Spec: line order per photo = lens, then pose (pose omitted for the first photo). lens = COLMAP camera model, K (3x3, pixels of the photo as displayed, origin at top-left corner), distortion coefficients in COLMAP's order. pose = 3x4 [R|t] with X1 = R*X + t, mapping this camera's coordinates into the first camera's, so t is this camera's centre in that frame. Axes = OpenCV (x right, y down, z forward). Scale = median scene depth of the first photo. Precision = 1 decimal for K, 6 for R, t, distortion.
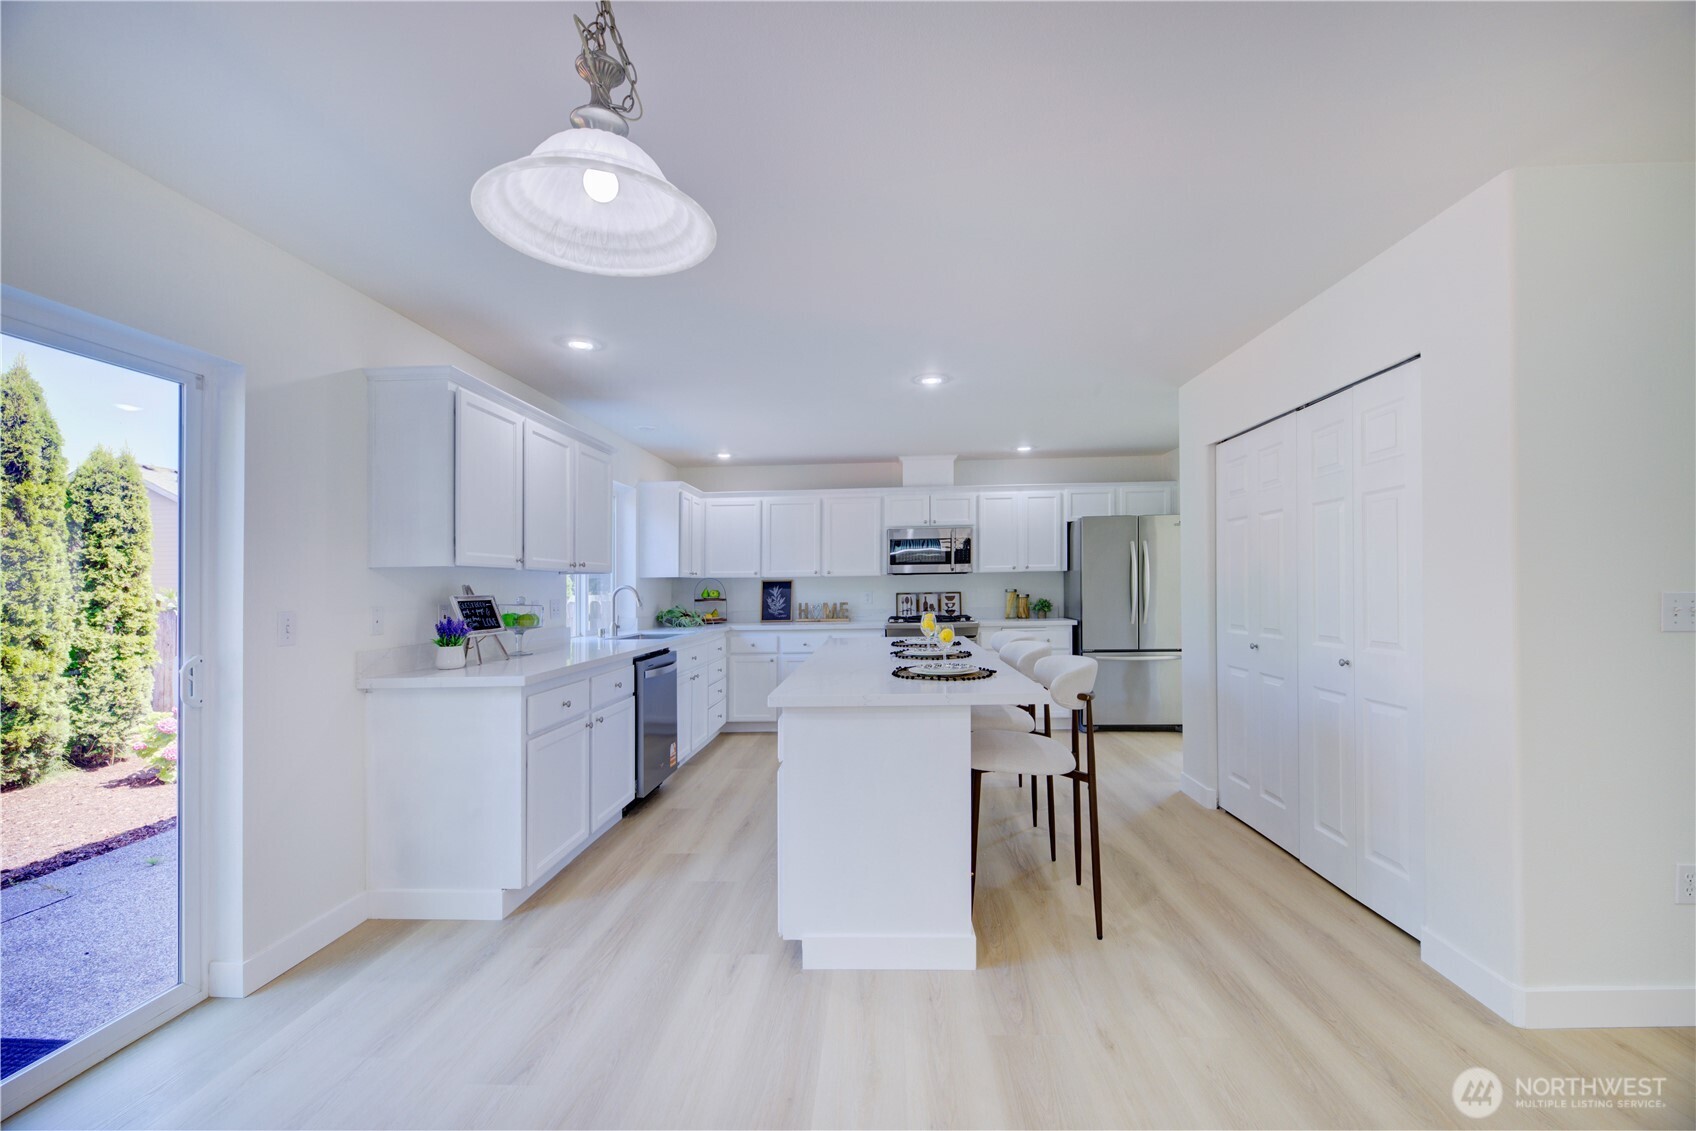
lens RADIAL K [[686.2, 0, 842.7], [0, 686.2, 583.5], [0, 0, 1]] dist [-0.001637, -0.000571]
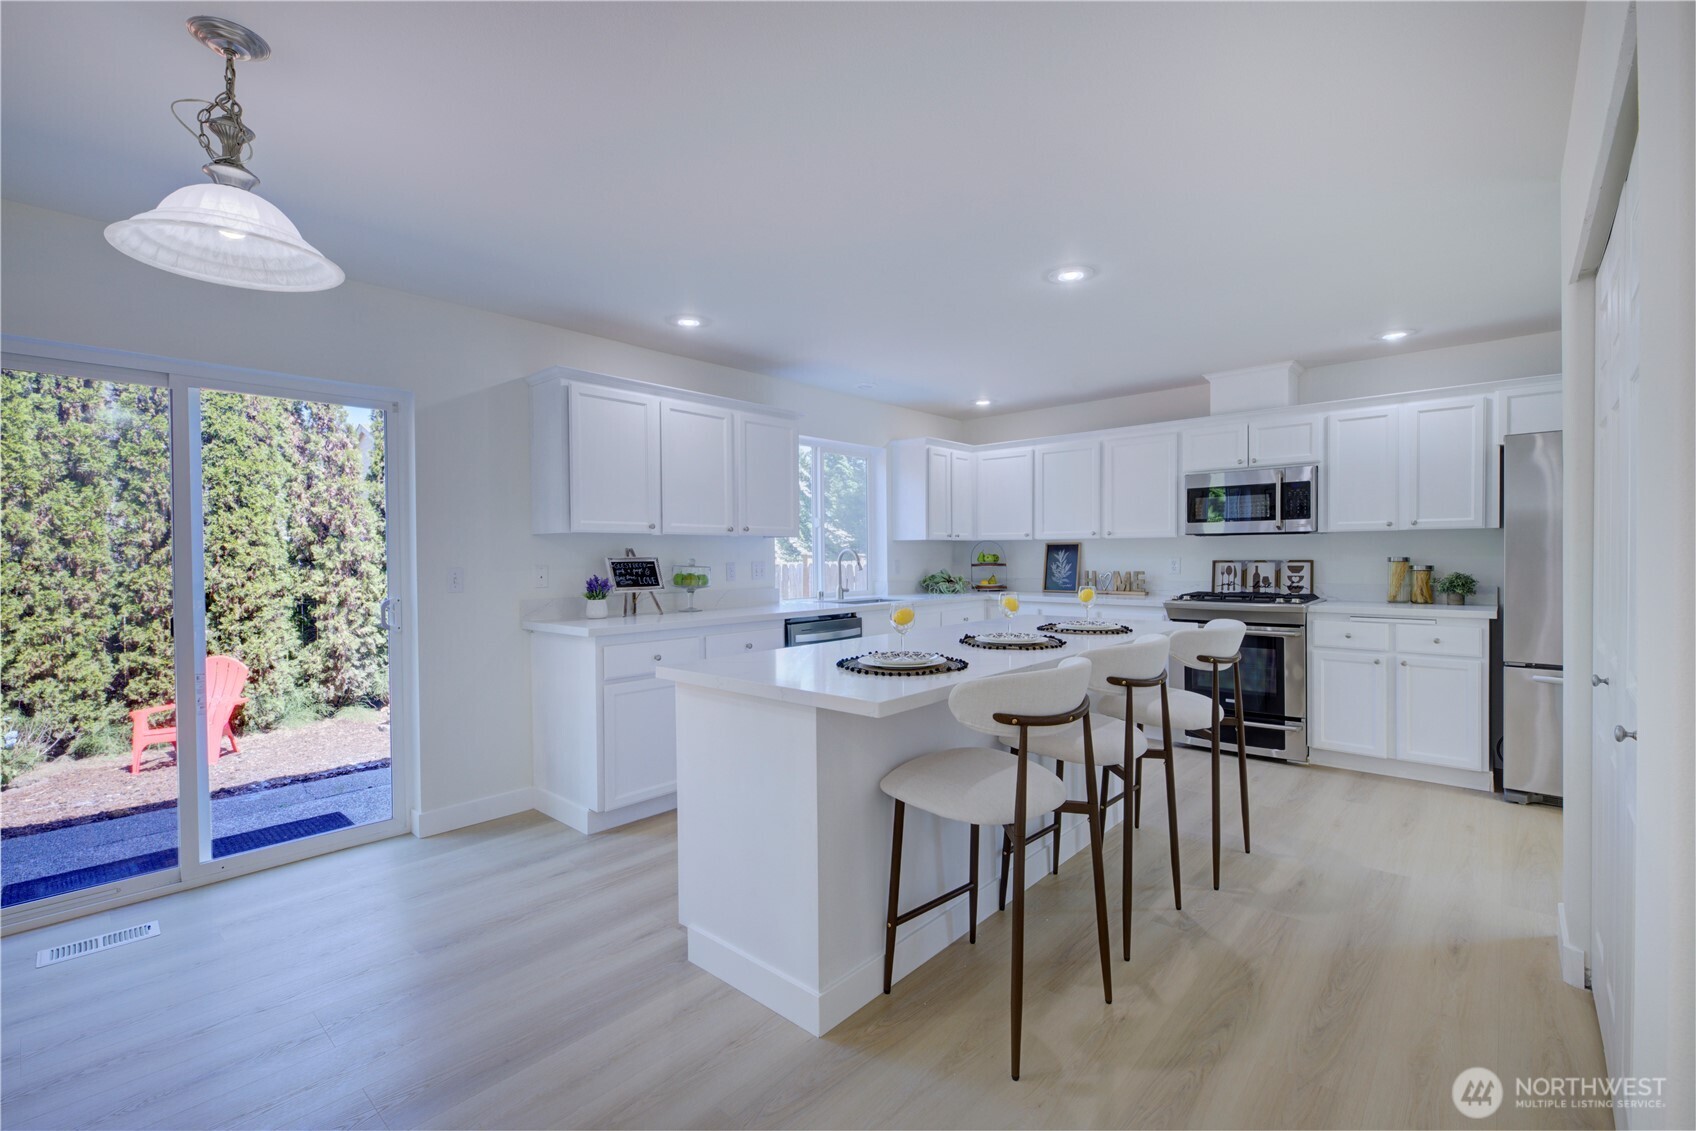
lens RADIAL K [[736.2, 0, 848.0], [0, 736.2, 565.5], [0, 0, 1]] dist [-0.000320, -0.000309]
pose [[0.776280, 0.020220, -0.630064, 0.287861], [-0.002085, 0.999562, 0.029510, -0.003350], [0.630385, -0.021594, 0.775983, 0.143306]]
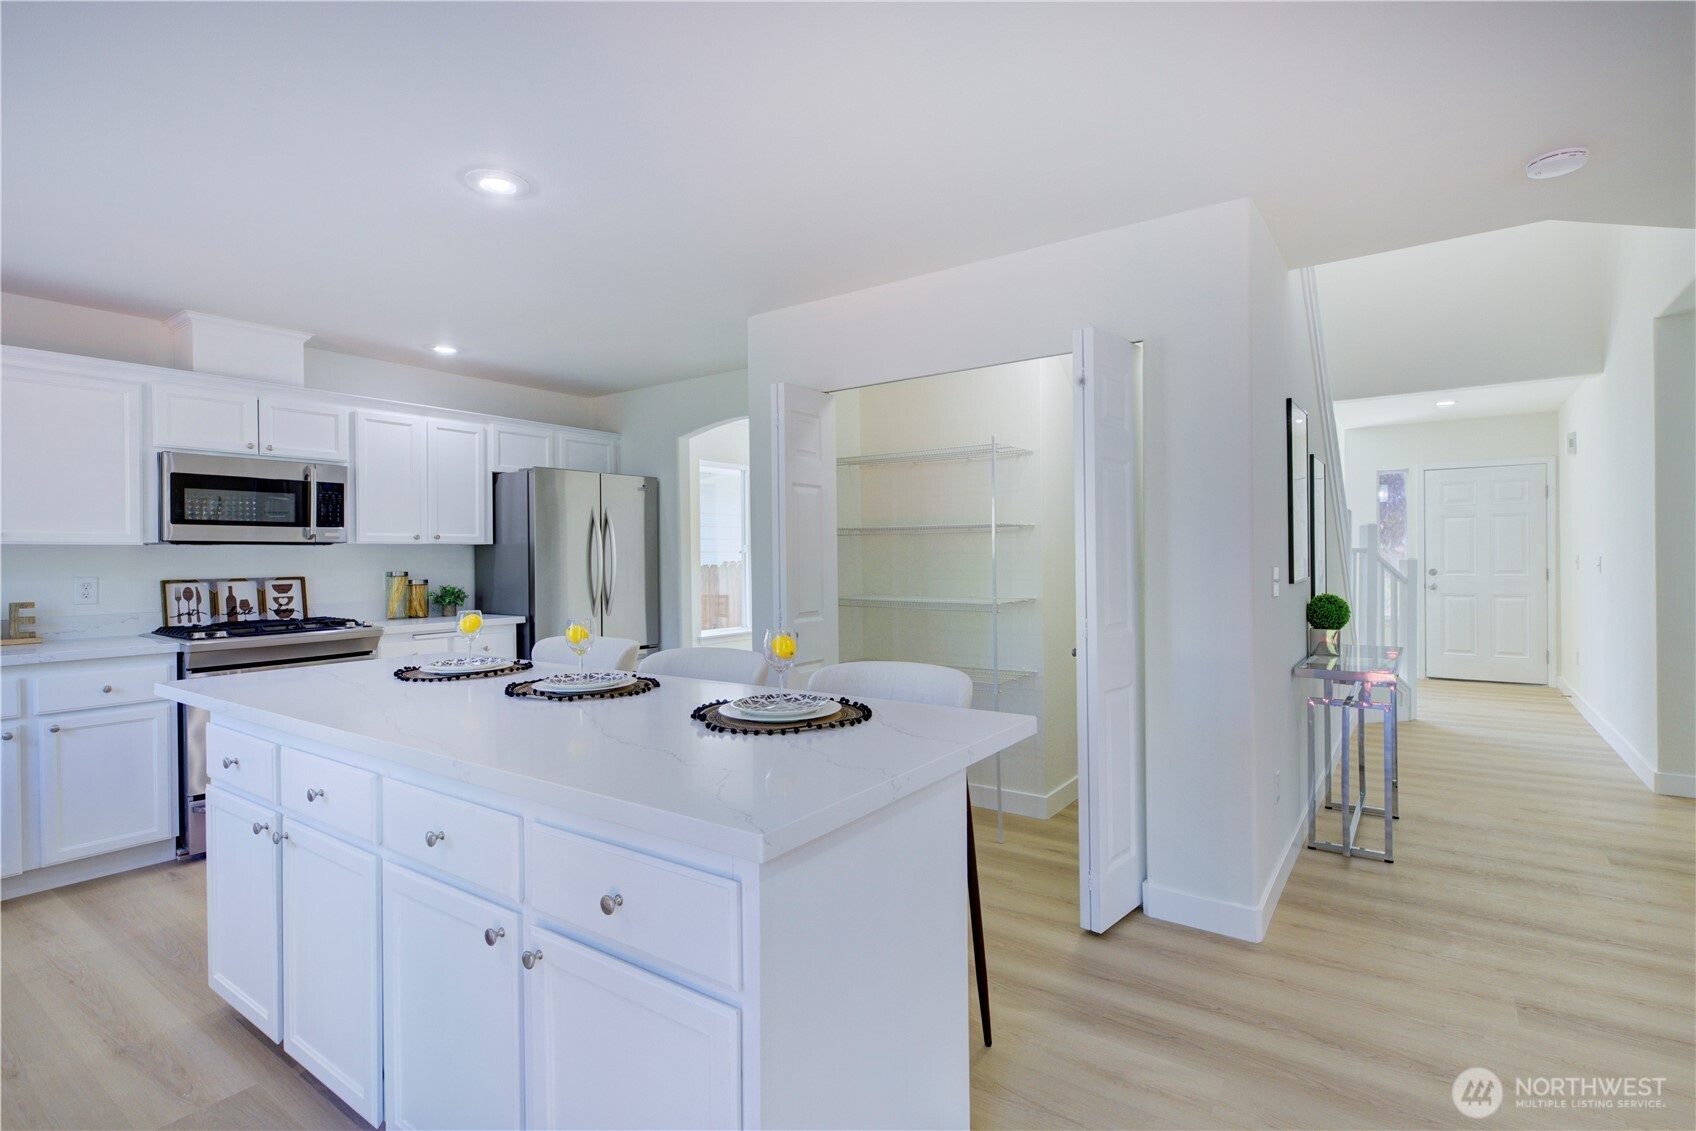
lens RADIAL K [[830.1, 0, 848.0], [0, 830.1, 565.5], [0, 0, 1]] dist [-0.000778, -0.000319]
pose [[0.532362, 0.003293, 0.846510, -0.178500], [0.000877, 0.999990, -0.004442, 0.006471], [-0.846516, 0.003107, 0.532354, 0.264955]]
